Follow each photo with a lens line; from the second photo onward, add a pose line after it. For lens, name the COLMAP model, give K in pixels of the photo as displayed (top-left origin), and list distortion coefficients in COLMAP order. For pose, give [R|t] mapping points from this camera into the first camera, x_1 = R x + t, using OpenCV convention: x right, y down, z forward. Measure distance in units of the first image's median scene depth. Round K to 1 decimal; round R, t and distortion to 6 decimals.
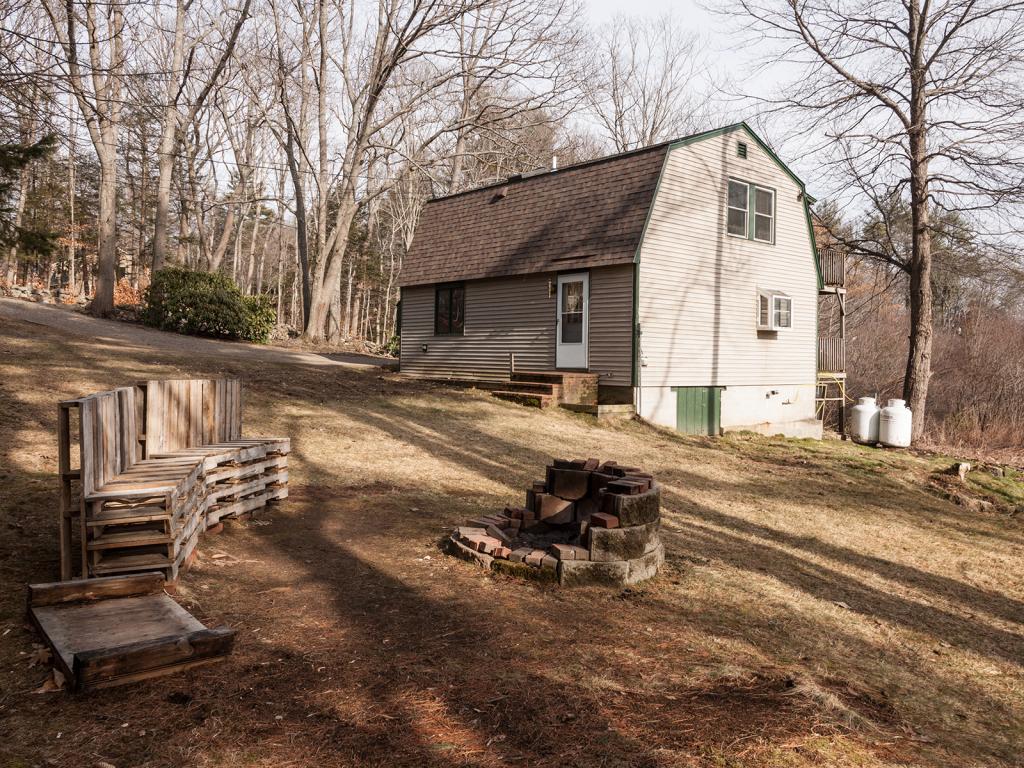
lens RADIAL K [[793.2, 0, 514.5], [0, 793.2, 335.7], [0, 0, 1]] dist [0.015288, 0.001226]
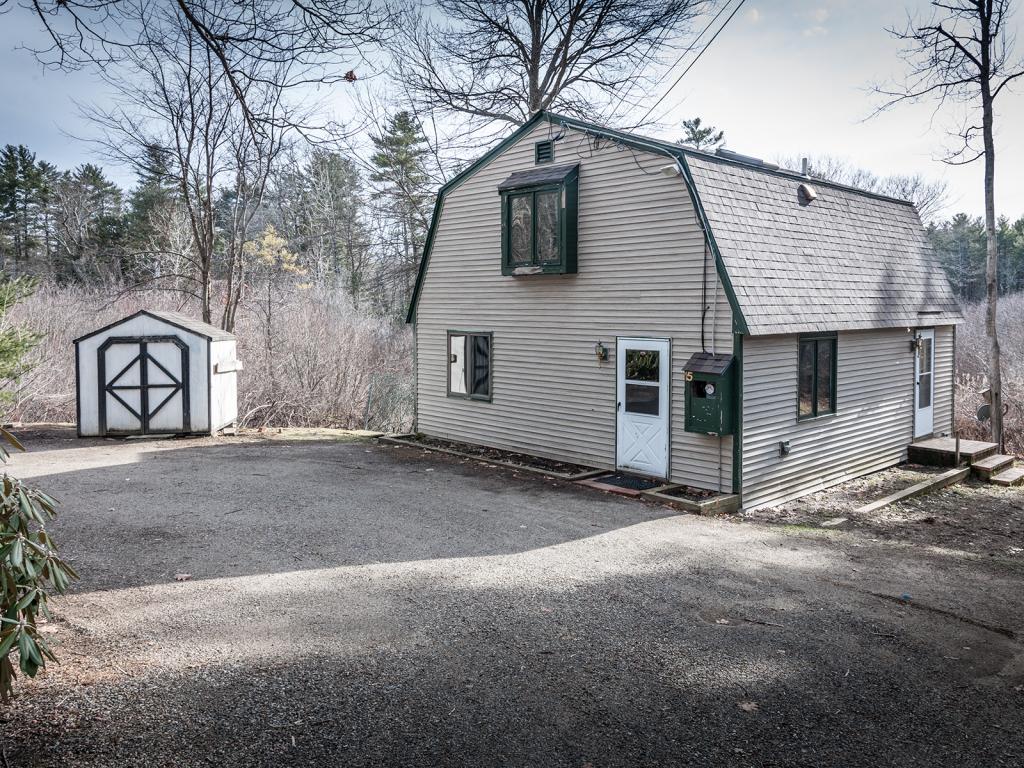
lens RADIAL K [[793.2, 0, 514.5], [0, 793.2, 335.7], [0, 0, 1]] dist [0.015288, 0.001226]
pose [[-0.038637, -0.056562, 0.997651, -0.785697], [-0.028716, 0.998047, 0.055472, -0.105978], [-0.998841, -0.026505, -0.040186, 1.475745]]
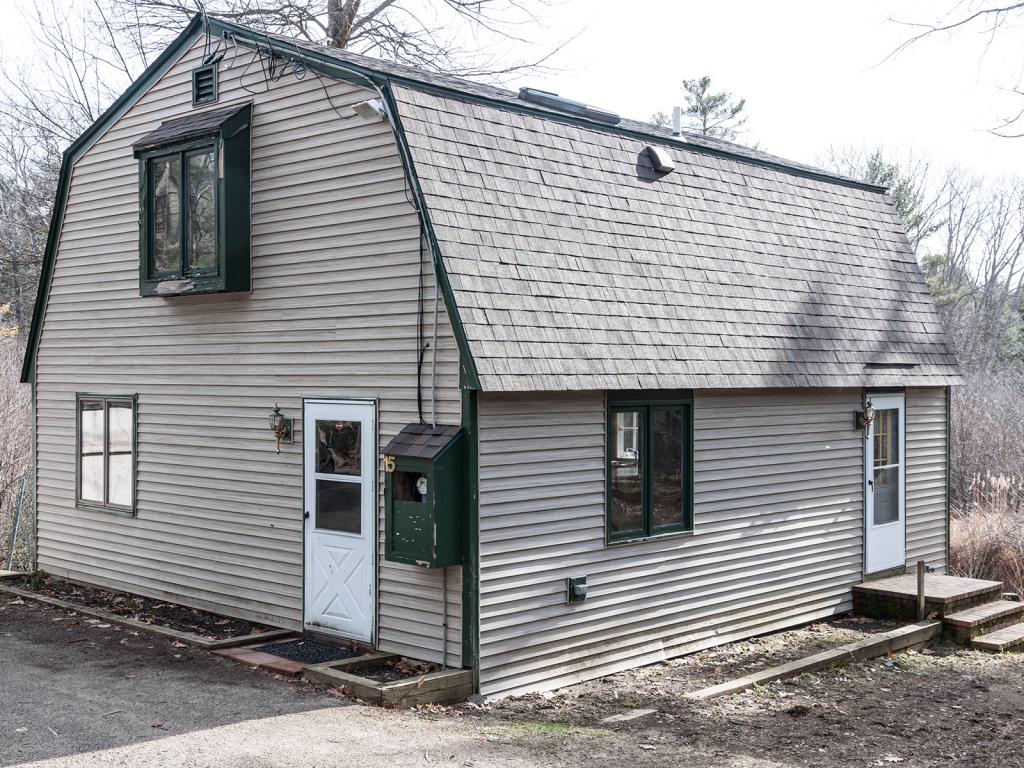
lens RADIAL K [[1265.8, 0, 512.0], [0, 1265.8, 384.0], [0, 0, 1]] dist [0.012550, -0.005489]
pose [[-0.085428, -0.024573, 0.996041, -0.744755], [-0.031522, 0.999262, 0.021949, -0.093983], [-0.995846, -0.029522, -0.086139, 1.308428]]
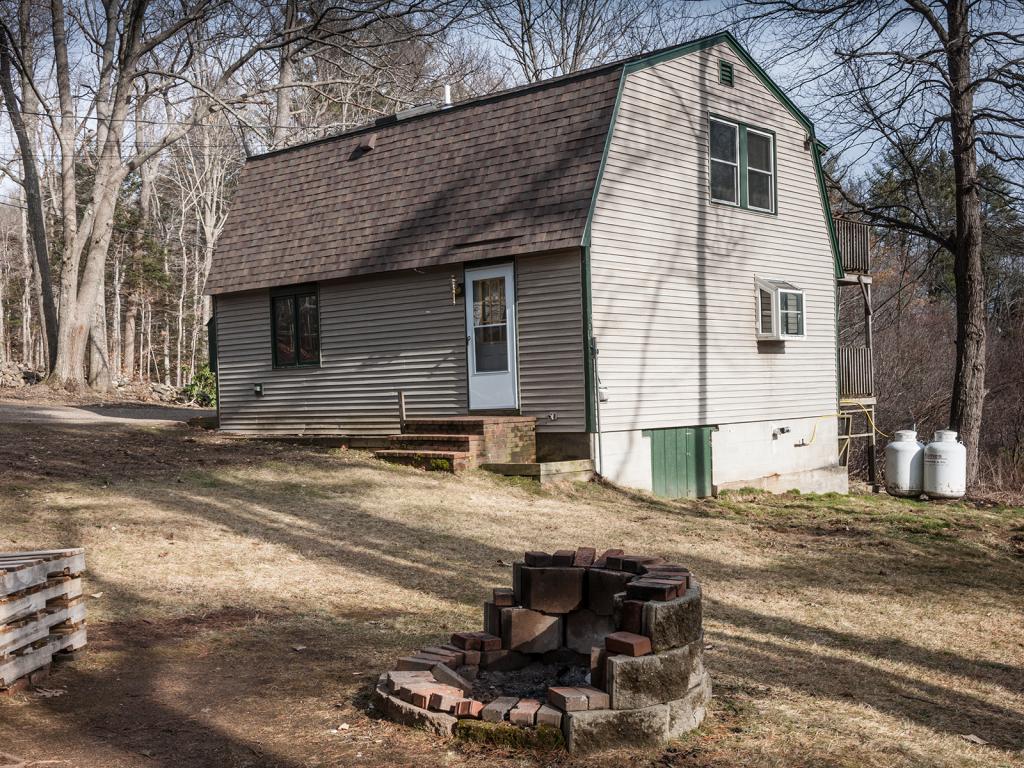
lens RADIAL K [[1176.6, 0, 565.9], [0, 1176.6, 421.4], [0, 0, 1]] dist [0.036478, -0.047127]
pose [[0.986621, -0.050829, 0.154906, -0.020098], [0.042909, 0.997616, 0.054052, 0.000388], [-0.157284, -0.046682, 0.986449, 0.023438]]
